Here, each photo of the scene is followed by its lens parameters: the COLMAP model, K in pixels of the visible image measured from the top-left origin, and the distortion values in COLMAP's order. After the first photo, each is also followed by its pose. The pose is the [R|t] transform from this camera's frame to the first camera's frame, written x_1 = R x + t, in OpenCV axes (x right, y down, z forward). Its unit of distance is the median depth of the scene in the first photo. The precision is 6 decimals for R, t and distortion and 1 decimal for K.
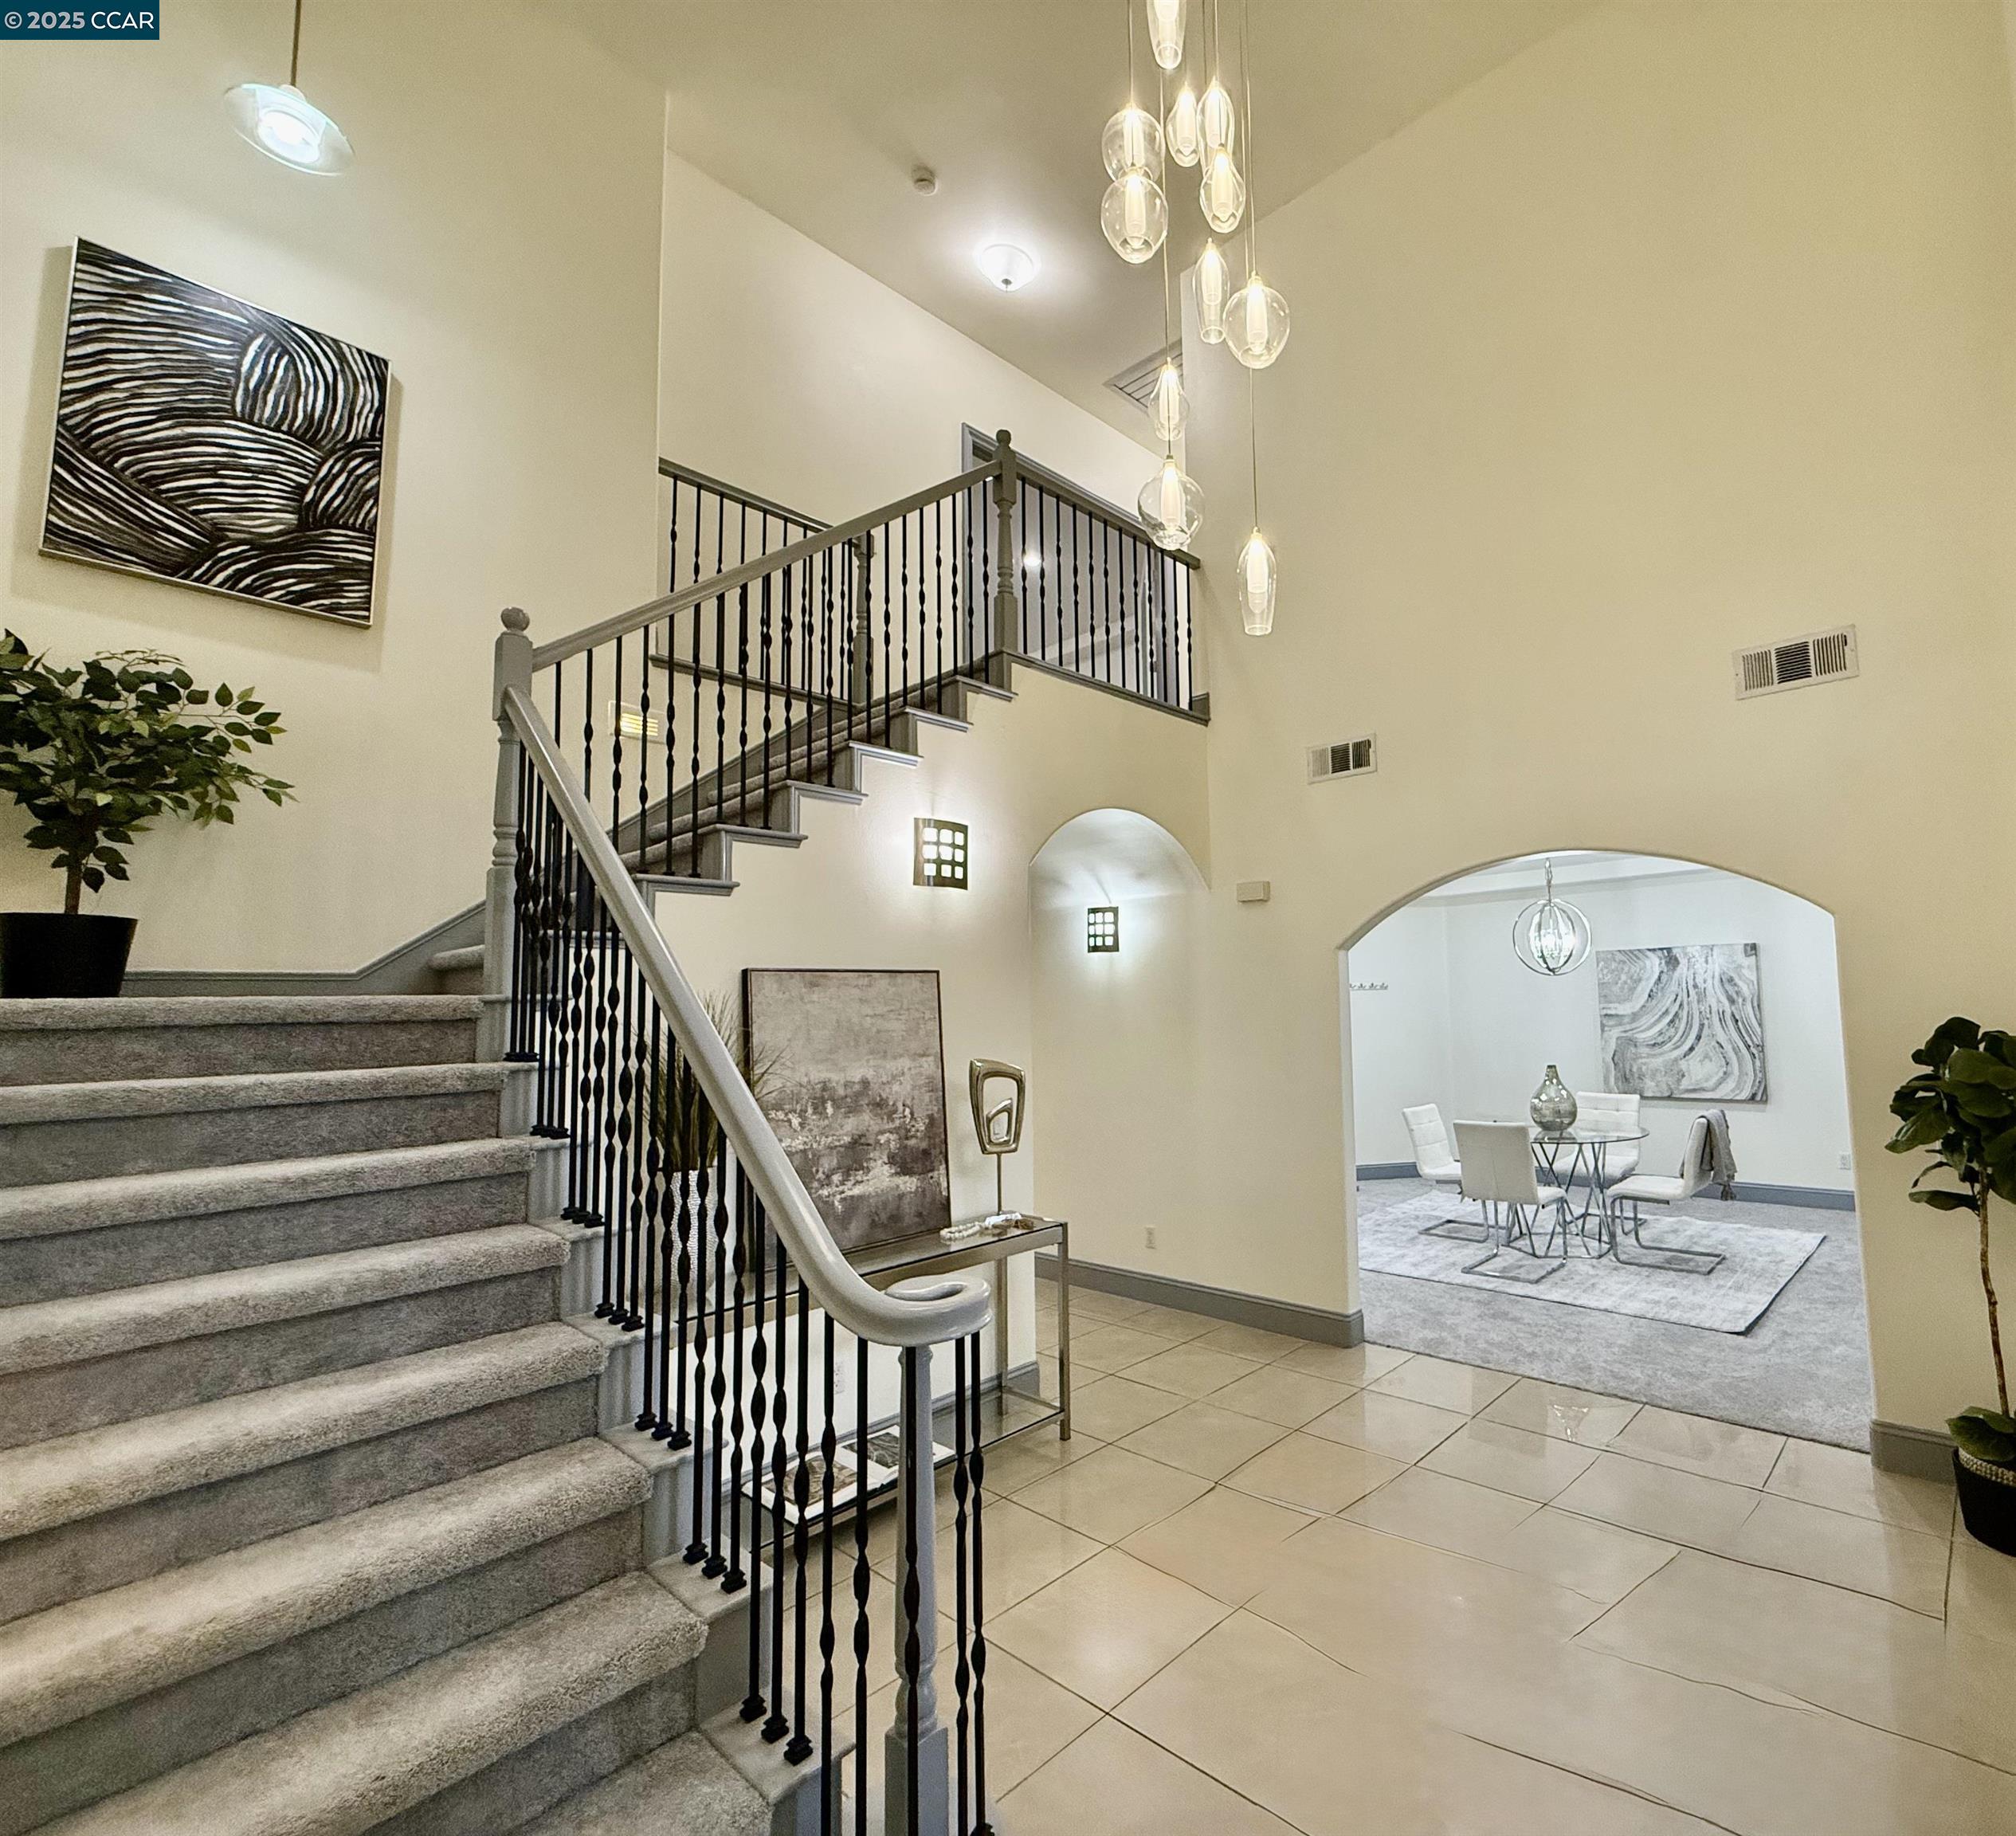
lens RADIAL K [[966.5, 0, 1188.0], [0, 966.5, 924.9], [0, 0, 1]] dist [0.002579, -0.001412]
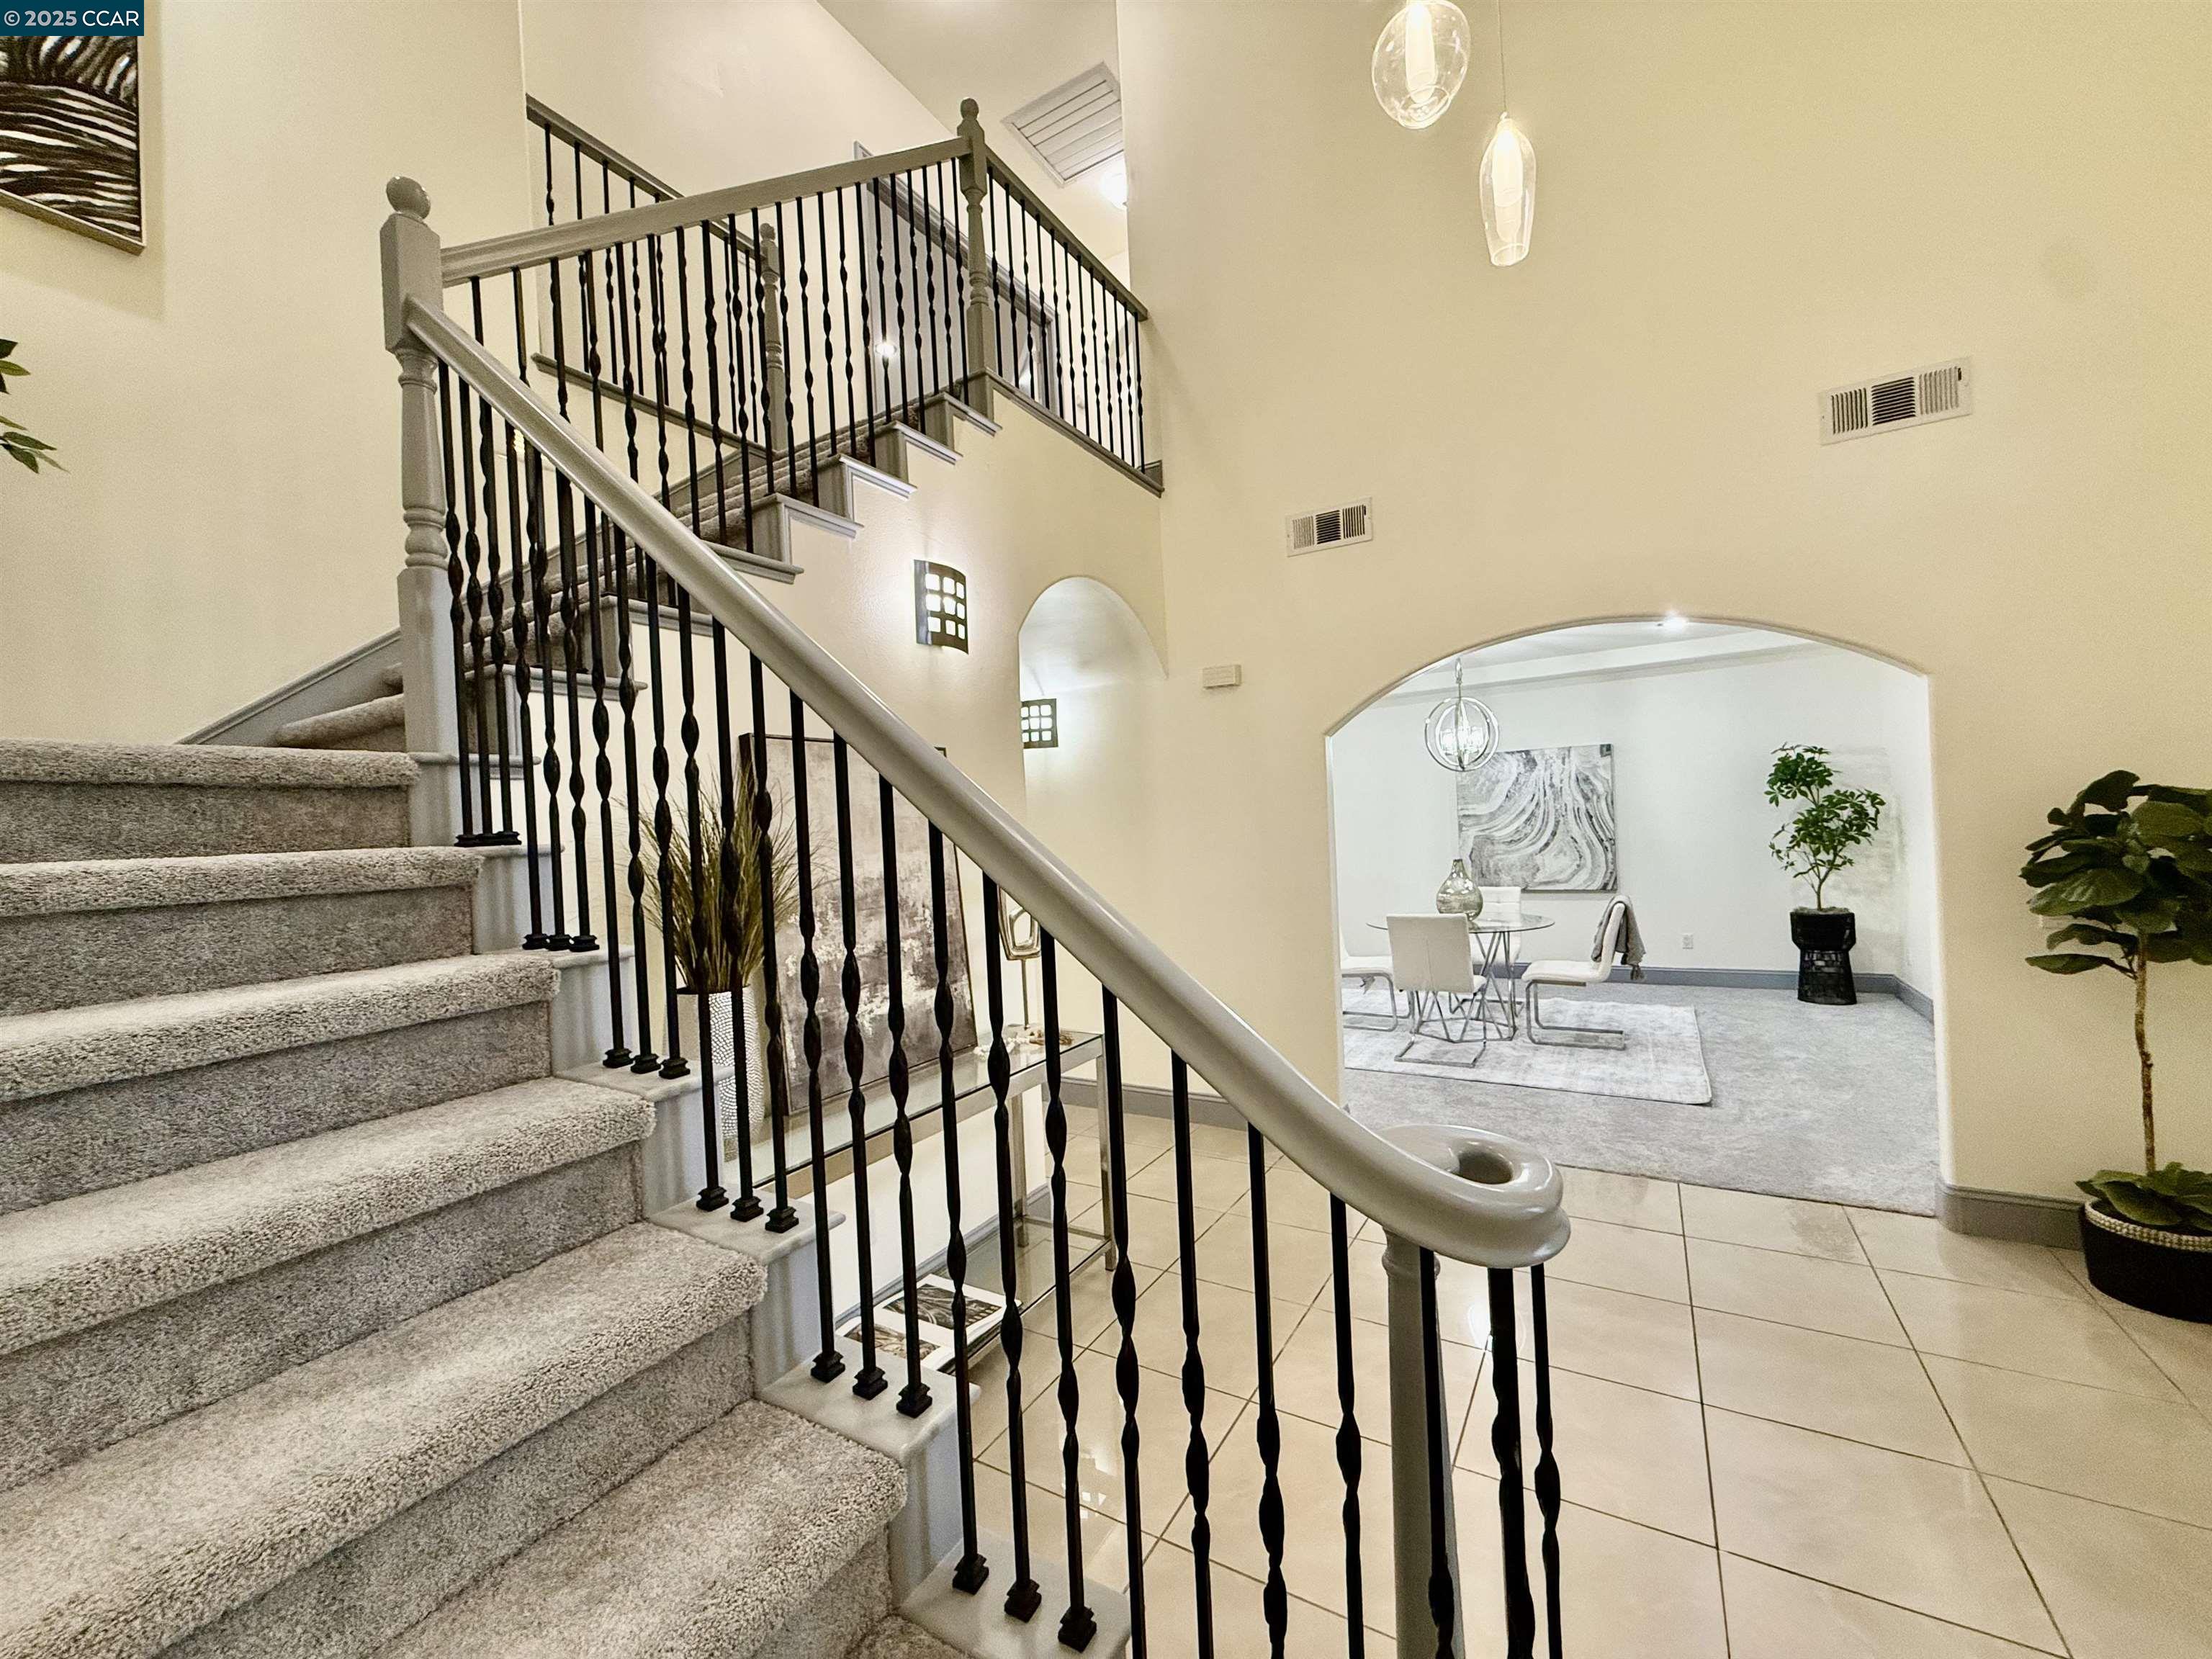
lens RADIAL K [[891.2, 0, 1098.9], [0, 891.2, 832.8], [0, 0, 1]] dist [-0.002056, 0.000883]
pose [[0.990684, -0.020715, 0.134599, -0.256771], [0.008883, 0.996088, 0.087914, 0.059626], [-0.135893, -0.085899, 0.986993, 0.235712]]
